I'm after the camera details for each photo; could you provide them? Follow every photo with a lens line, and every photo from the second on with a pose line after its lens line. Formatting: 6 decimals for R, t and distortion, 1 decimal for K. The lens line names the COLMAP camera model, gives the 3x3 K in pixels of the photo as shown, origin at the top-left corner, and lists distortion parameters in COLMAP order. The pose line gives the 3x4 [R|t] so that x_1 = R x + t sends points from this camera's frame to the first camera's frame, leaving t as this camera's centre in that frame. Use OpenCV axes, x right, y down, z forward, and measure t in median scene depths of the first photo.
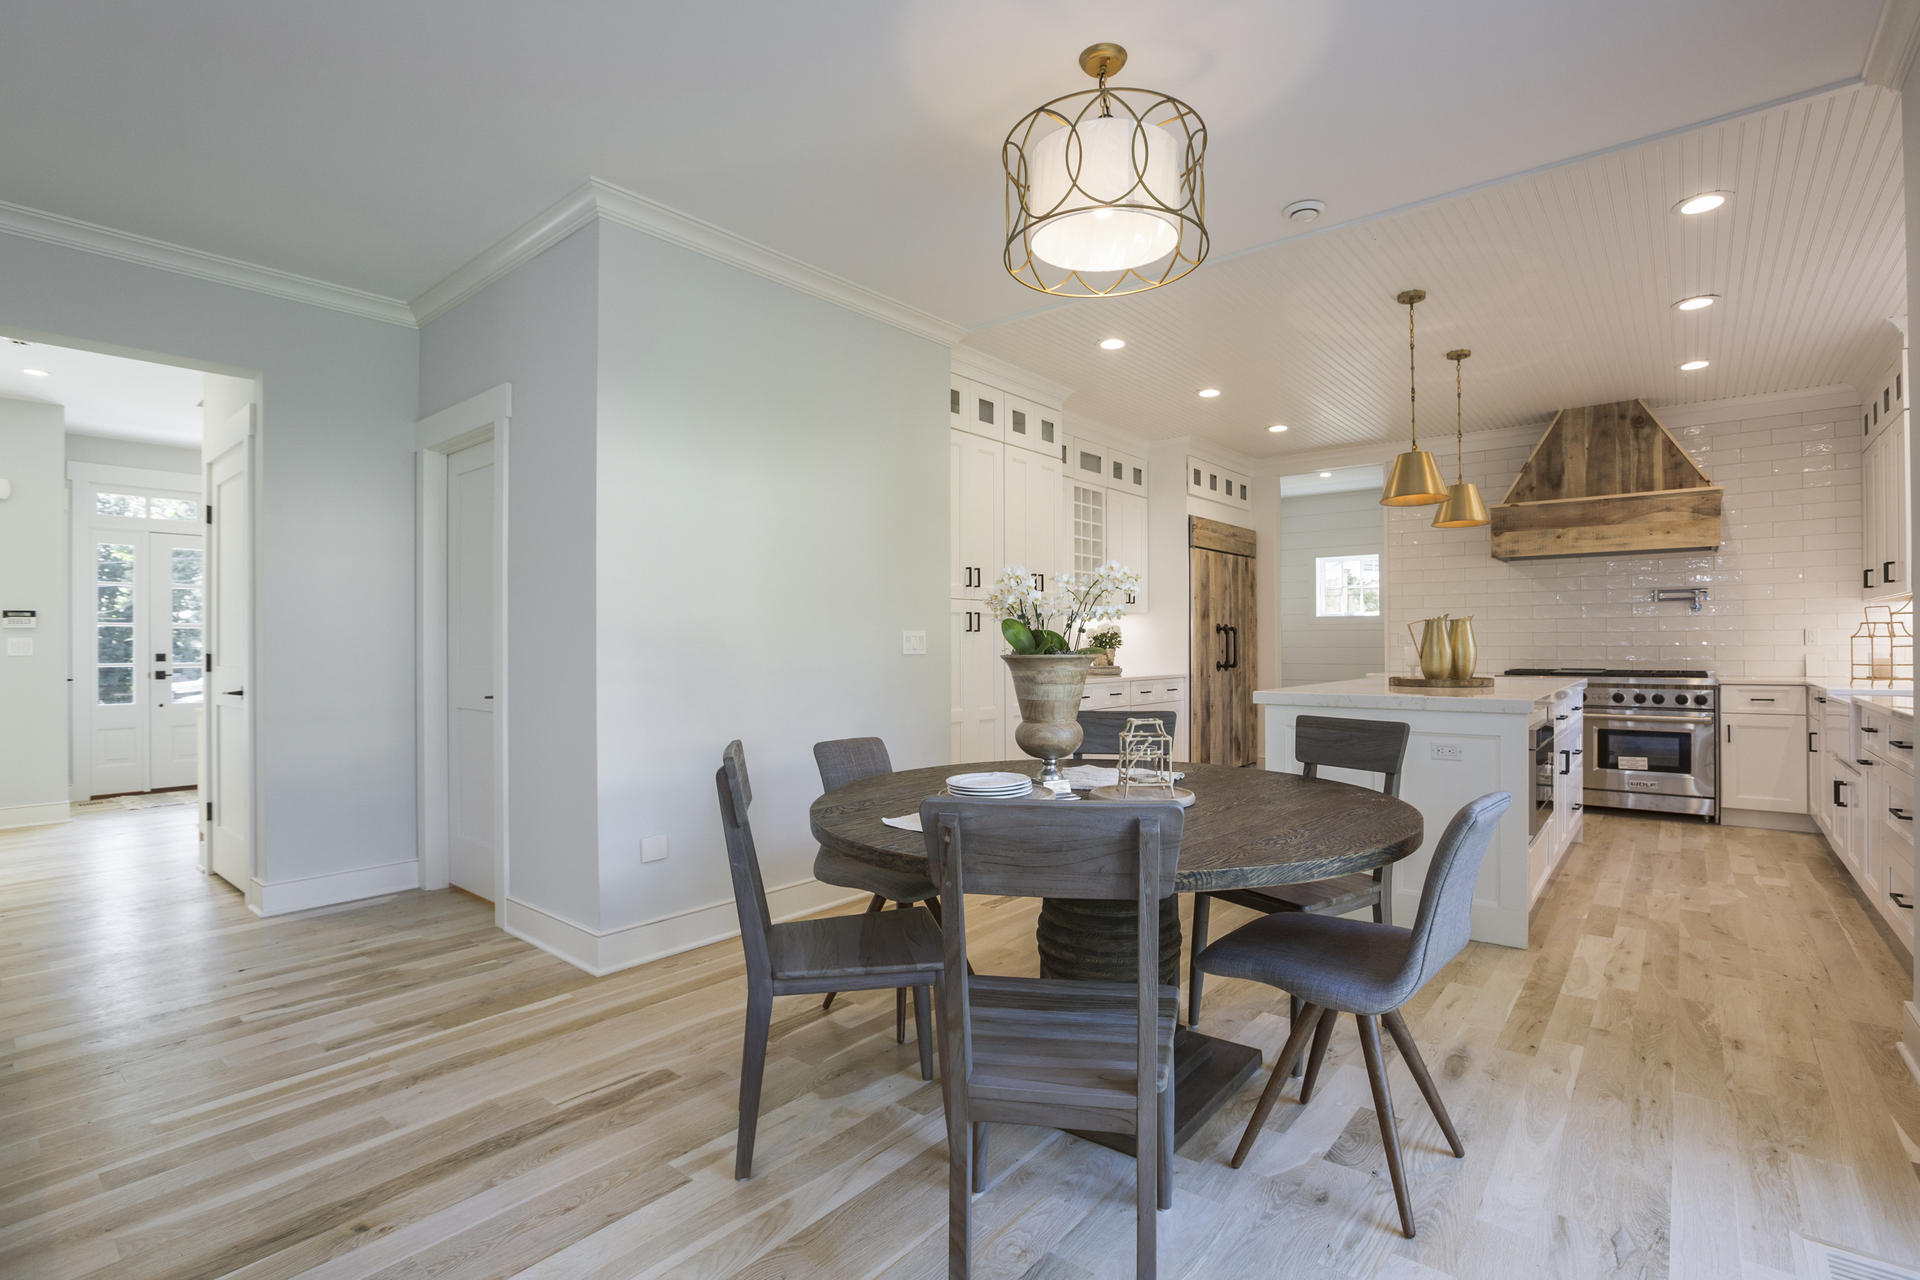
lens RADIAL K [[888.9, 0, 978.9], [0, 888.9, 639.3], [0, 0, 1]] dist [-0.028824, 0.004569]
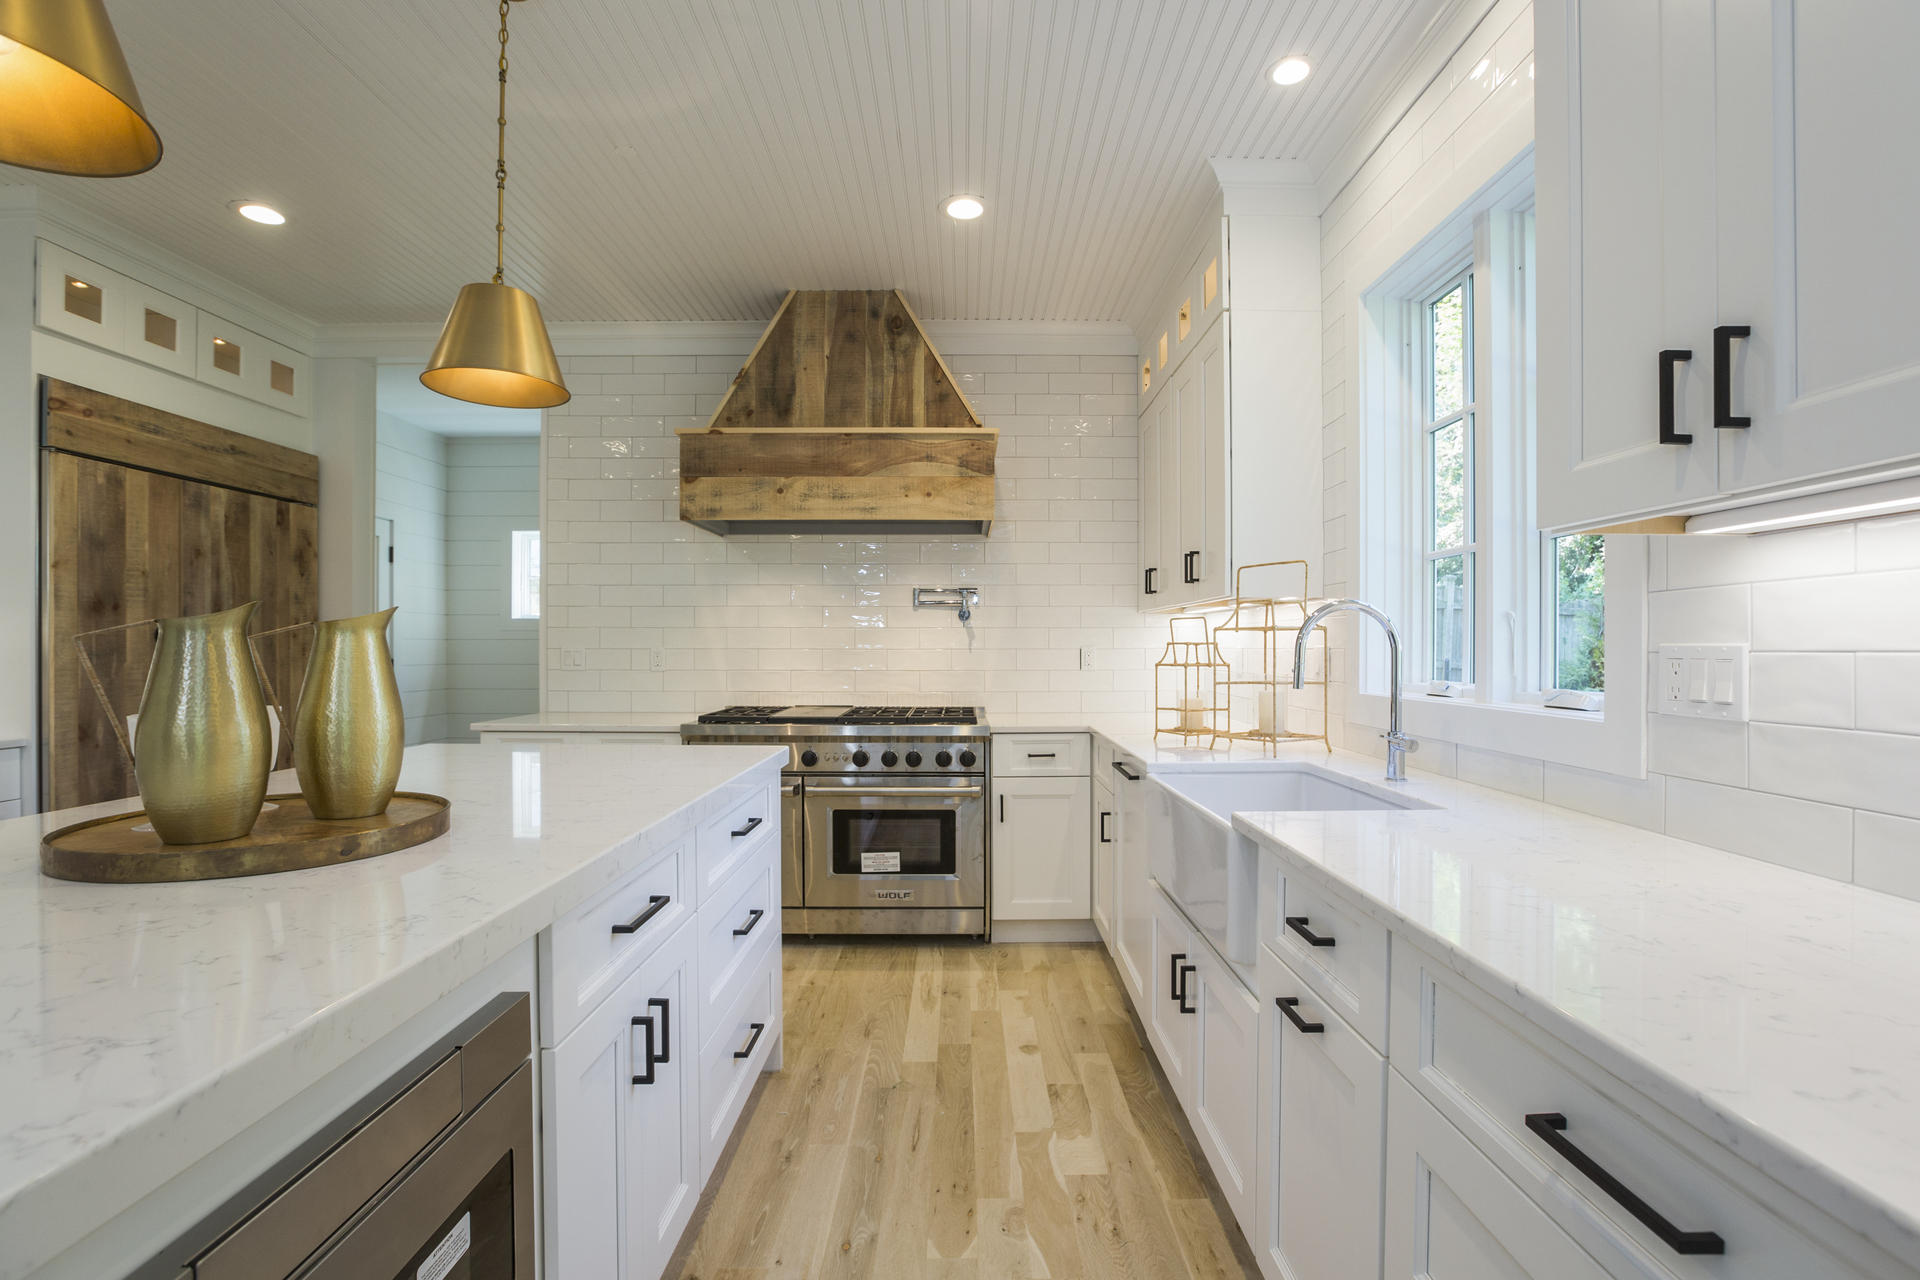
lens RADIAL K [[888.9, 0, 960.8], [0, 888.9, 639.5], [0, 0, 1]] dist [-0.028824, 0.004569]
pose [[0.780517, 0.008185, 0.625081, 0.402678], [-0.006172, 0.999966, -0.005388, -0.013913], [-0.625104, 0.000347, 0.780541, 0.480146]]
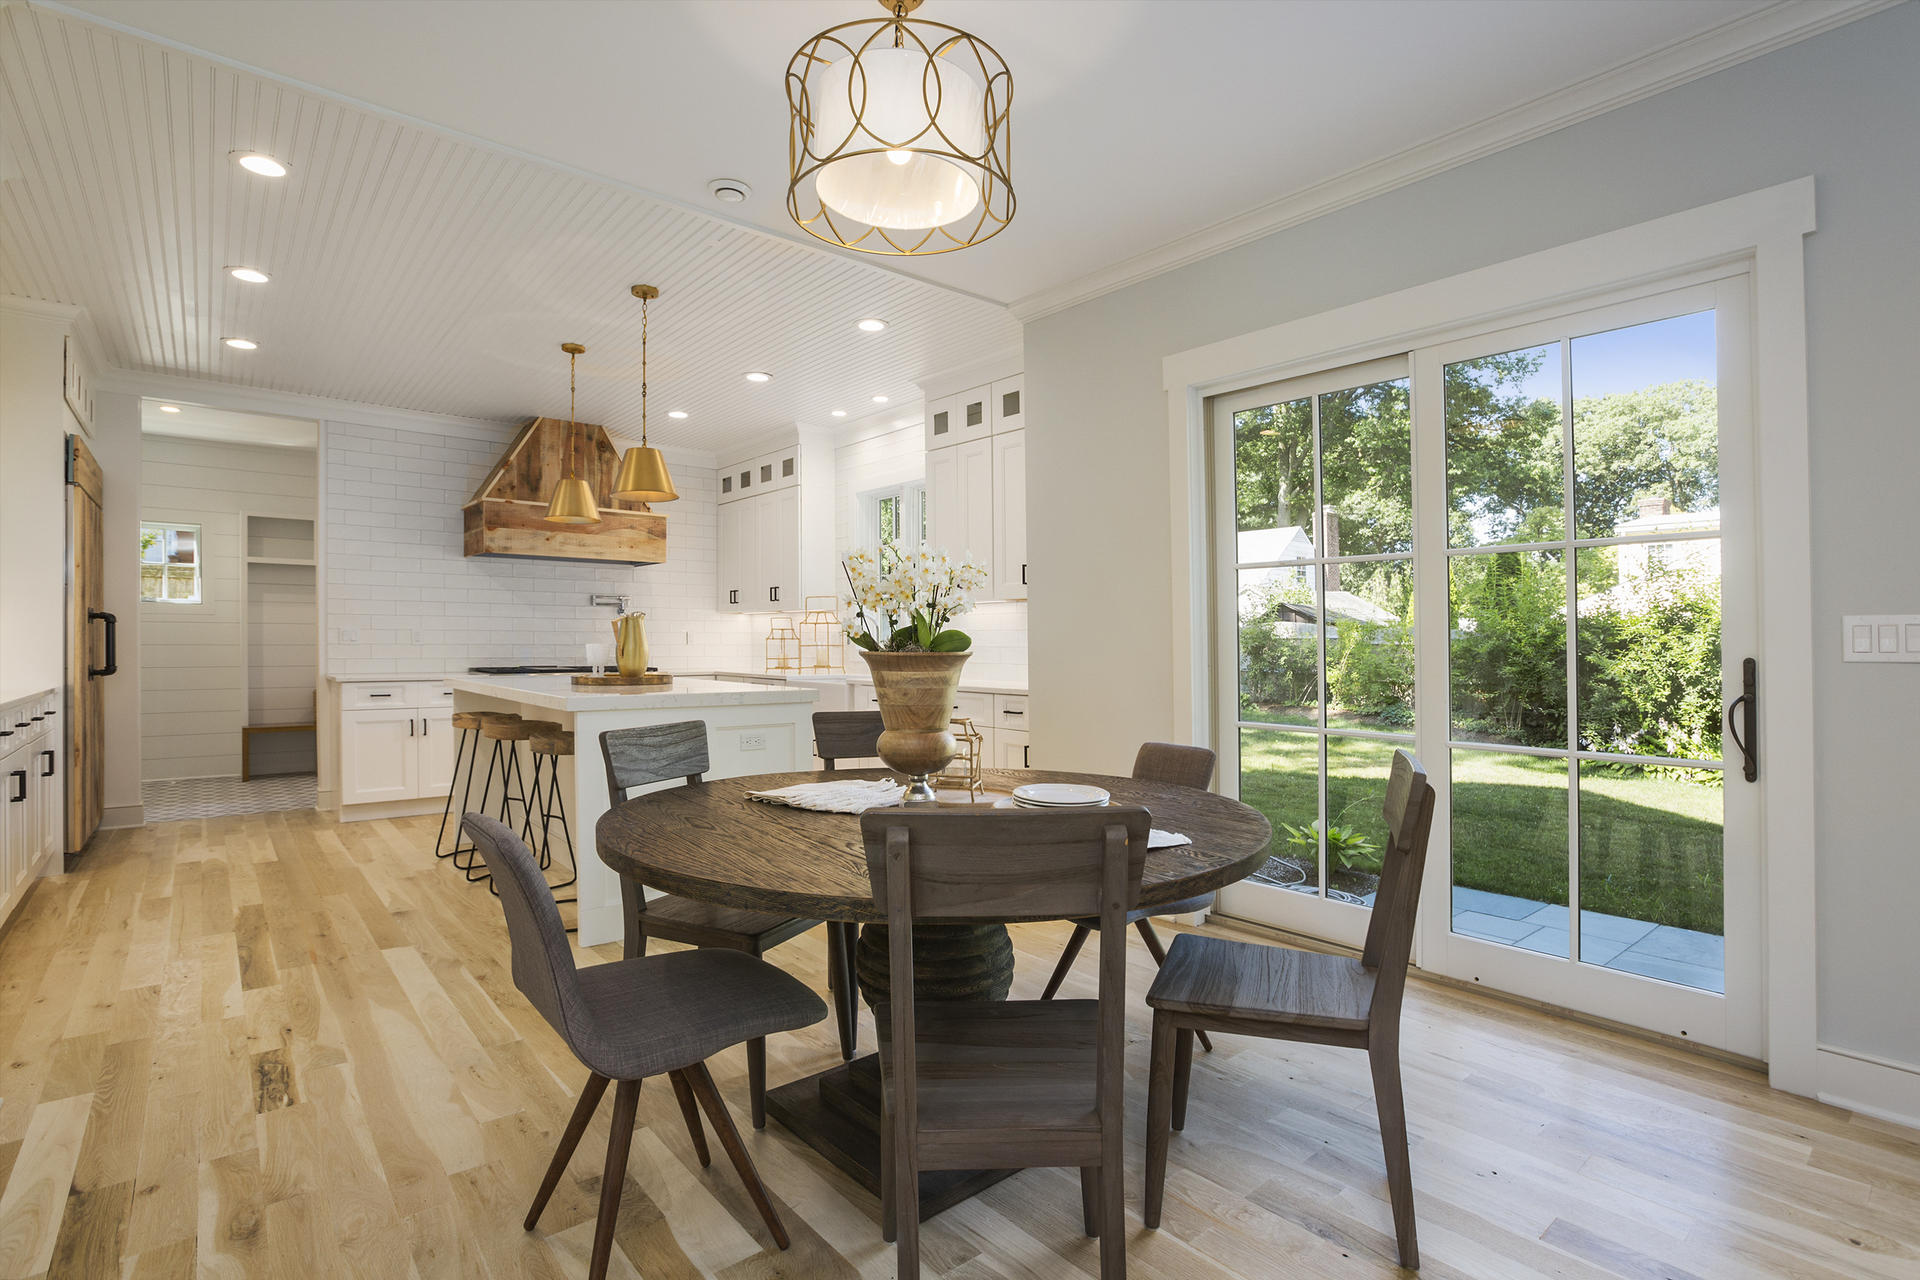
lens RADIAL K [[926.1, 0, 962.9], [0, 926.1, 636.4], [0, 0, 1]] dist [-0.010911, 0.002134]
pose [[0.202259, 0.010103, 0.979280, -0.327773], [-0.008895, 0.999924, -0.008479, 0.003012], [-0.979292, -0.006996, 0.202333, 0.315222]]
